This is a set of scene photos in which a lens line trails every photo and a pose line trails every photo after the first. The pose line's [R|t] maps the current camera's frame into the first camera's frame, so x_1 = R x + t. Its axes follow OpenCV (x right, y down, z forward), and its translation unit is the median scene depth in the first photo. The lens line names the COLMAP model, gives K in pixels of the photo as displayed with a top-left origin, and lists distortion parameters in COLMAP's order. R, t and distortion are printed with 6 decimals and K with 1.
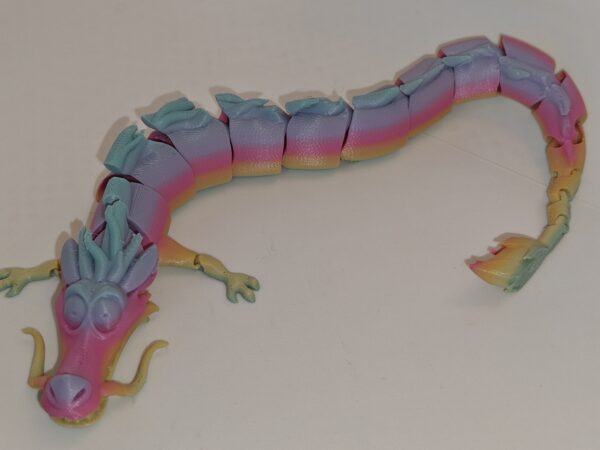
lens RADIAL K [[830.6, 0, 300.0], [0, 830.6, 225.0], [0, 0, 1]] dist [0.028439, 0.041147]
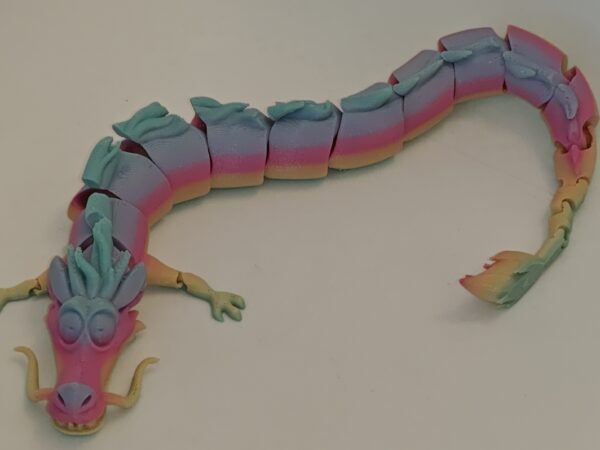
lens RADIAL K [[1932.9, 0, 300.0], [0, 1932.9, 225.0], [0, 0, 1]] dist [-0.050622, -0.344272]
pose [[0.999400, -0.009615, 0.033265, -0.055946], [0.009982, 0.999891, -0.010884, 0.006294], [-0.033157, 0.011209, 0.999387, -1.165930]]
